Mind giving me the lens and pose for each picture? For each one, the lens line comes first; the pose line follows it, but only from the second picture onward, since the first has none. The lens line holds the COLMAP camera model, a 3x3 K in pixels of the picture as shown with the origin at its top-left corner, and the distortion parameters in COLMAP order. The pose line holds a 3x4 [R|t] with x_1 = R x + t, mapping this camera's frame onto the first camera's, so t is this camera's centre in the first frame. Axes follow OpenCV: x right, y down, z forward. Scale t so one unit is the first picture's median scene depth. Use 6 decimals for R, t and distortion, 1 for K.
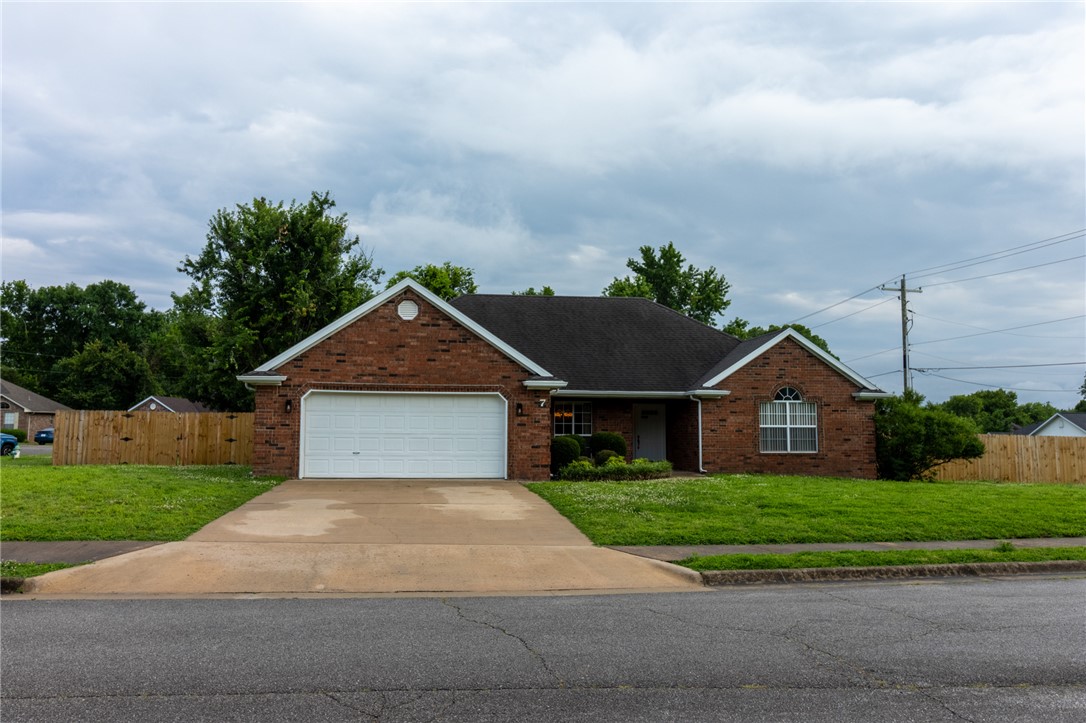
lens RADIAL K [[858.1, 0, 526.7], [0, 858.1, 350.2], [0, 0, 1]] dist [-0.003820, 0.008960]
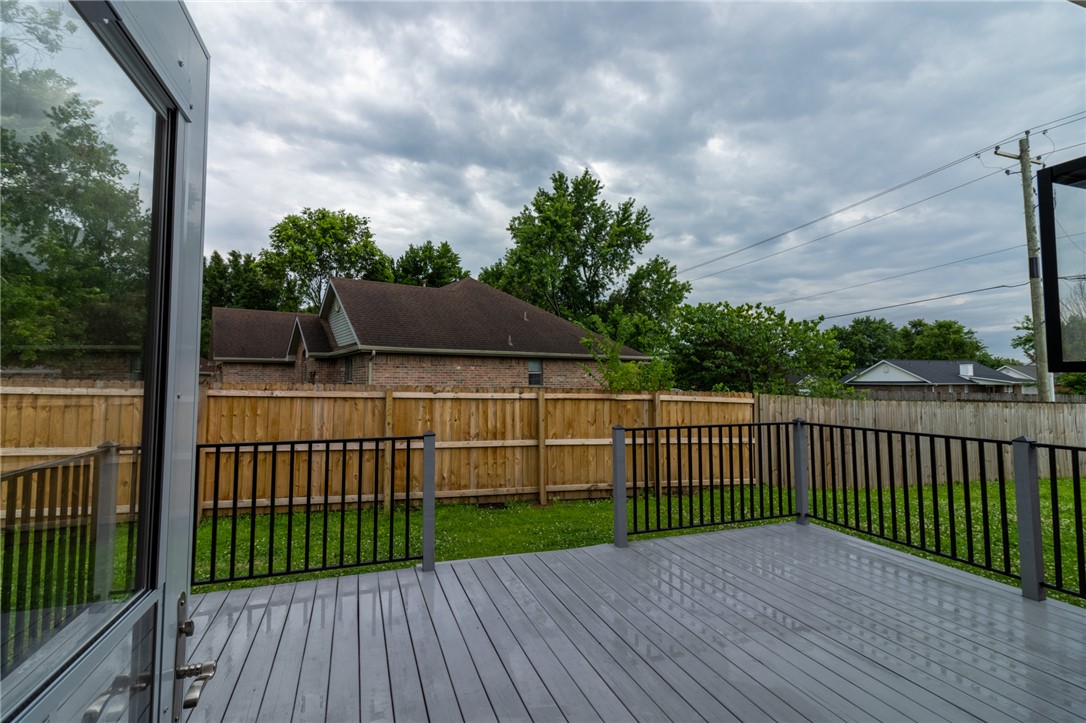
lens RADIAL K [[515.3, 0, 536.7], [0, 515.3, 350.9], [0, 0, 1]] dist [0.000016, 0.001441]
pose [[0.979146, 0.001137, 0.203155, 0.025676], [-0.009948, 0.999053, 0.042356, 0.127207], [-0.202914, -0.043493, 0.978230, 1.476166]]
